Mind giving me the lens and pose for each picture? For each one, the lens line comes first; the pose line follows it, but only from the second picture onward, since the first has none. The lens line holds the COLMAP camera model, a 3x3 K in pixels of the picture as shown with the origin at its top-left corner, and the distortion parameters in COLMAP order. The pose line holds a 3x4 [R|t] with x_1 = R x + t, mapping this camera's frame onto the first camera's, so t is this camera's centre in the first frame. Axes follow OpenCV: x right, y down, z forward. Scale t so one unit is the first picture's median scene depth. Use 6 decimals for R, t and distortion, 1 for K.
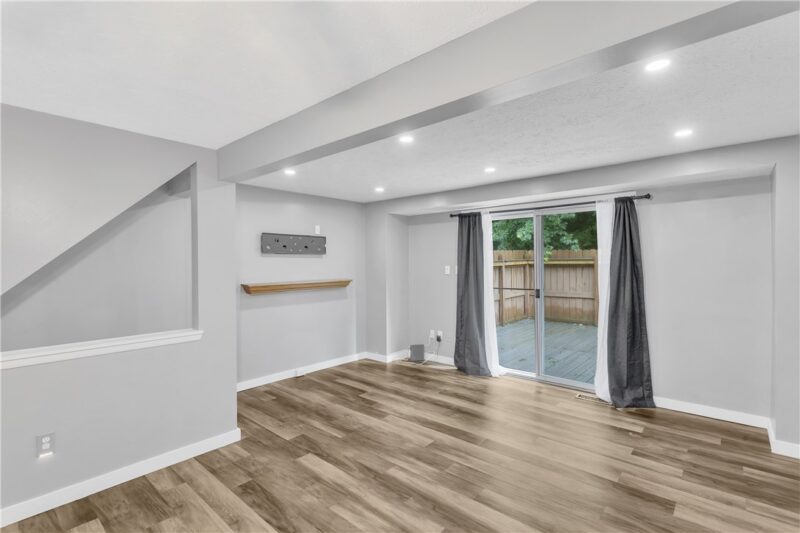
lens RADIAL K [[375.2, 0, 394.1], [0, 375.2, 263.9], [0, 0, 1]] dist [-0.001213, -0.000129]
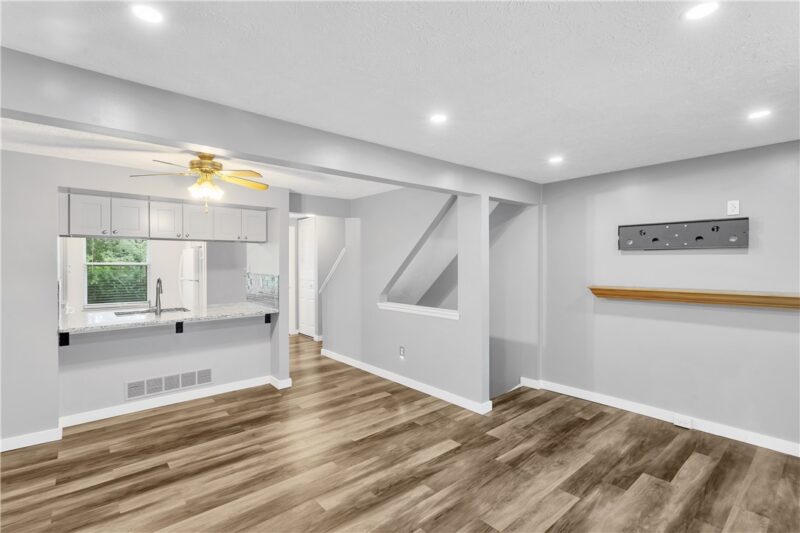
lens RADIAL K [[375.2, 0, 394.1], [0, 375.2, 263.9], [0, 0, 1]] dist [-0.001213, -0.000129]
pose [[-0.141149, 0.011799, -0.989918, 0.761050], [0.001917, 0.999930, 0.011645, -0.012634], [0.989987, -0.000254, -0.141162, 0.874887]]
